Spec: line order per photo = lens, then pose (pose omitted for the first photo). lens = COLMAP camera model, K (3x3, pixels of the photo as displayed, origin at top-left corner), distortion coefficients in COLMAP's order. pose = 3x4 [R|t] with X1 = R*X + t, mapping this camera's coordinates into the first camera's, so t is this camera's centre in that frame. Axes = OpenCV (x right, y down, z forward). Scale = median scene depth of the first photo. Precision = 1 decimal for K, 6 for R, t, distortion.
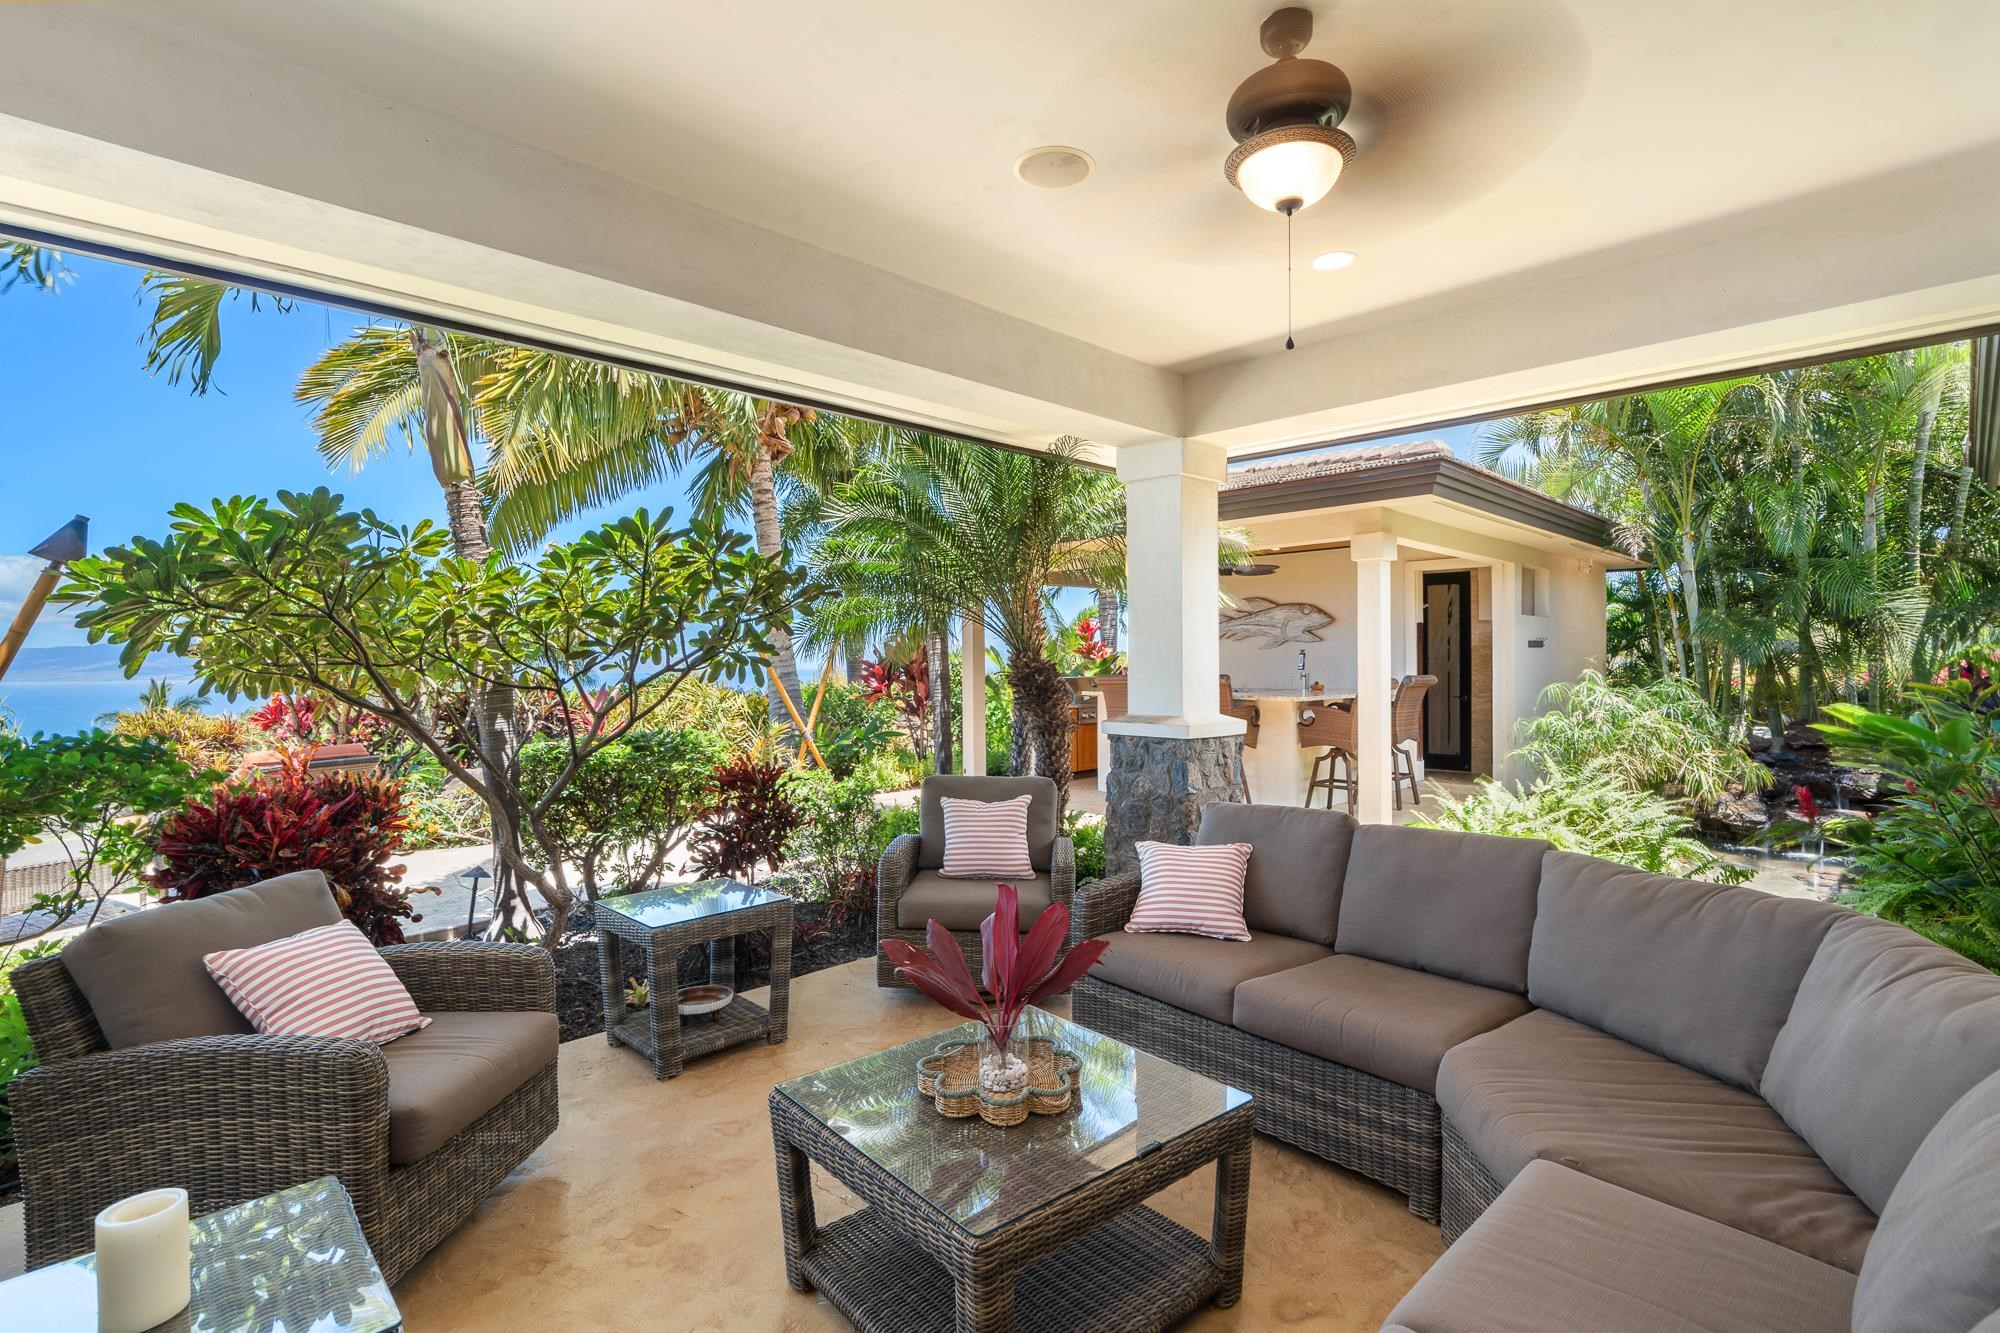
lens RADIAL K [[928.6, 0, 1010.5], [0, 928.6, 658.5], [0, 0, 1]] dist [-0.000857, -0.000138]
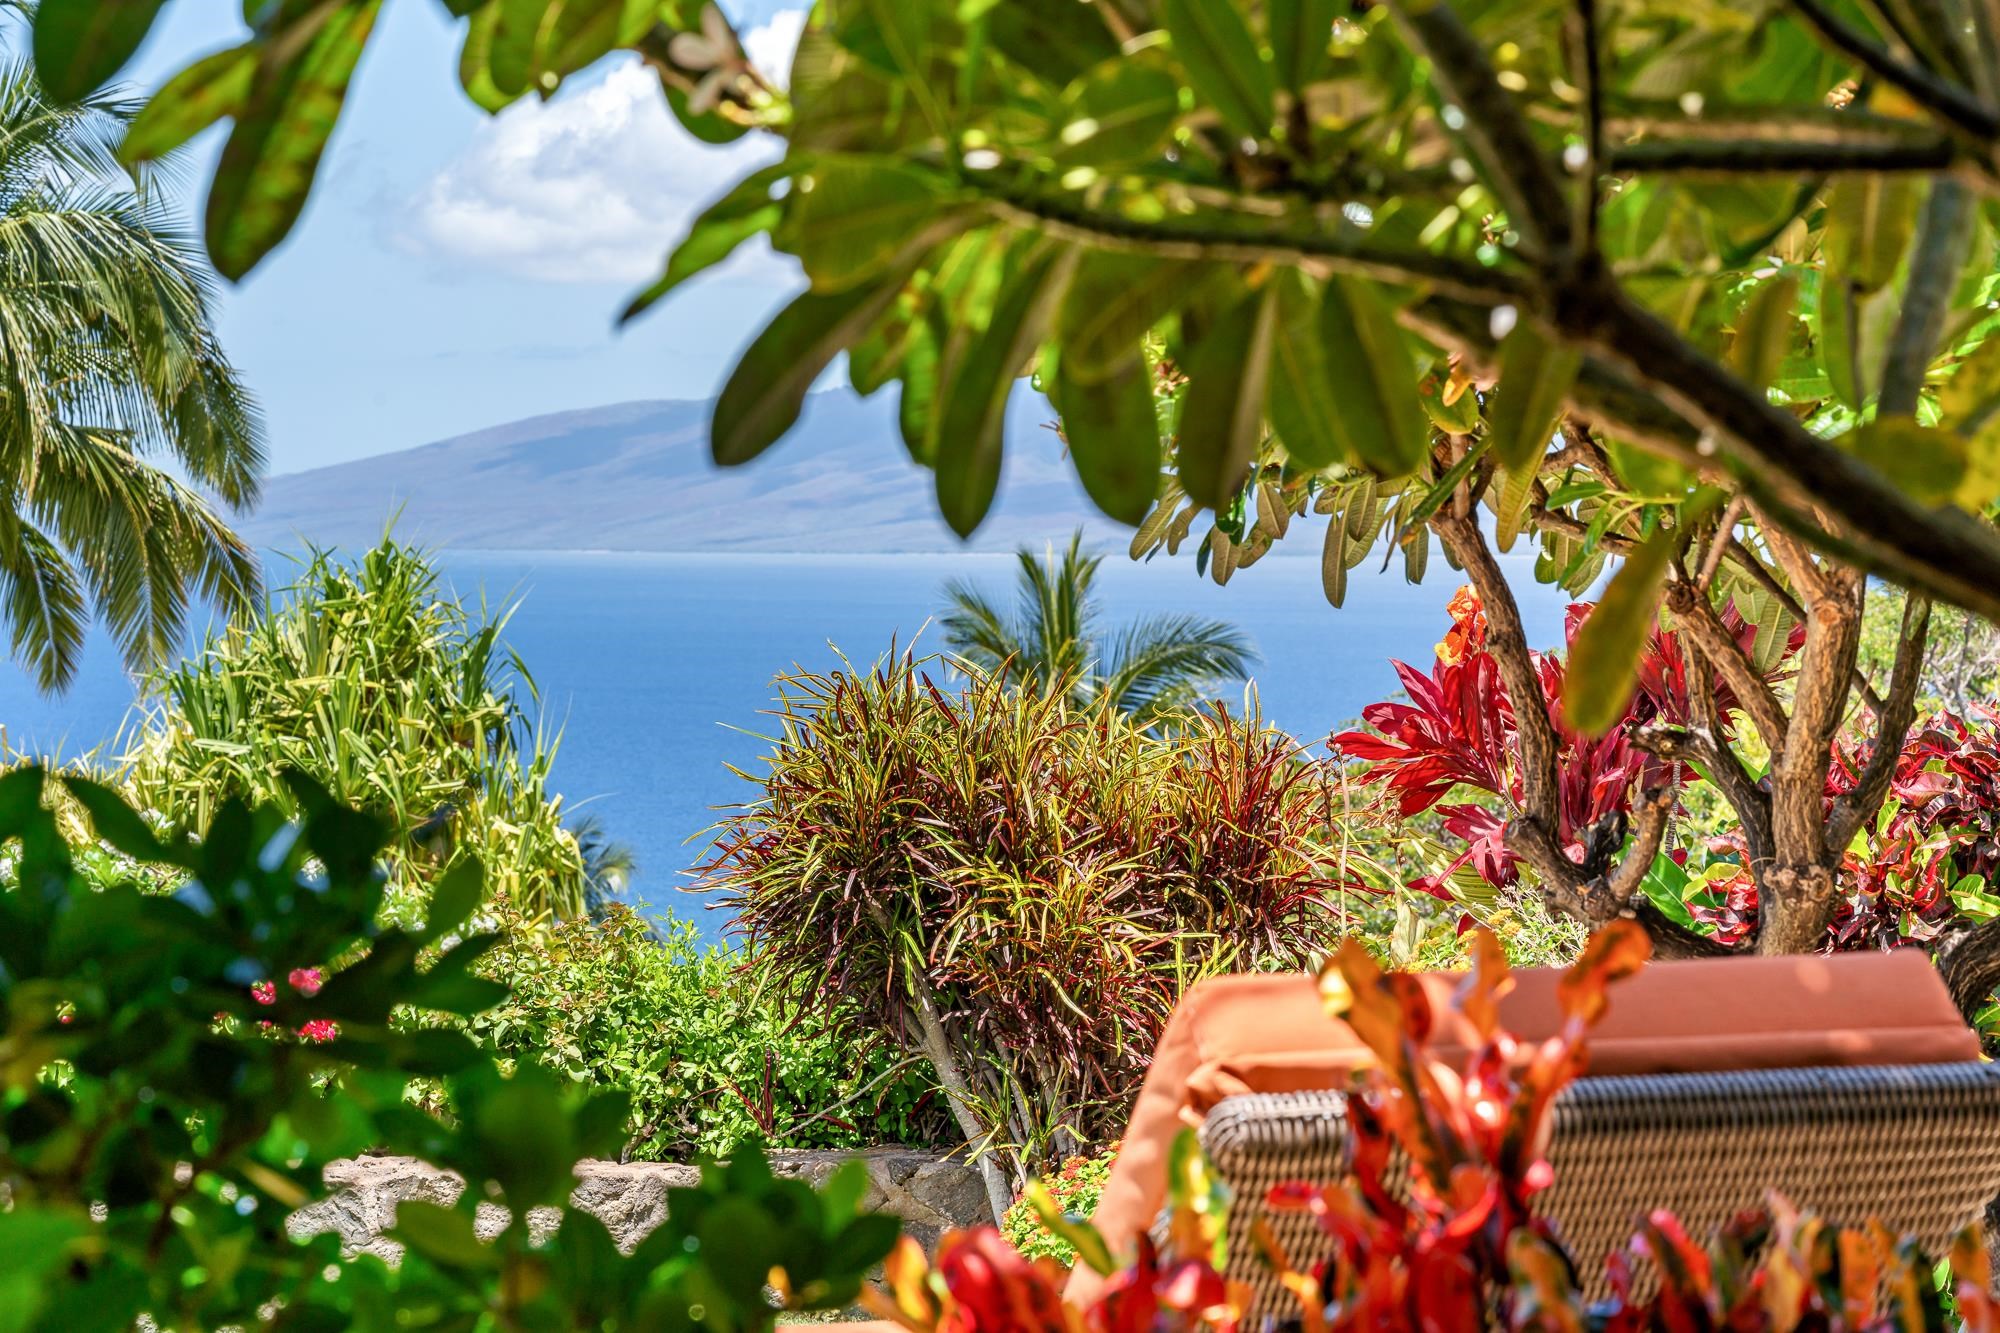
lens RADIAL K [[5908.8, 0, 999.9], [0, 5908.8, 665.6], [0, 0, 1]] dist [-0.051628, 0.000000]
pose [[0.725999, 0.028469, -0.687106, -0.170747], [-0.006176, 0.999372, 0.034881, 0.018318], [0.687668, -0.021080, 0.725720, 0.236262]]
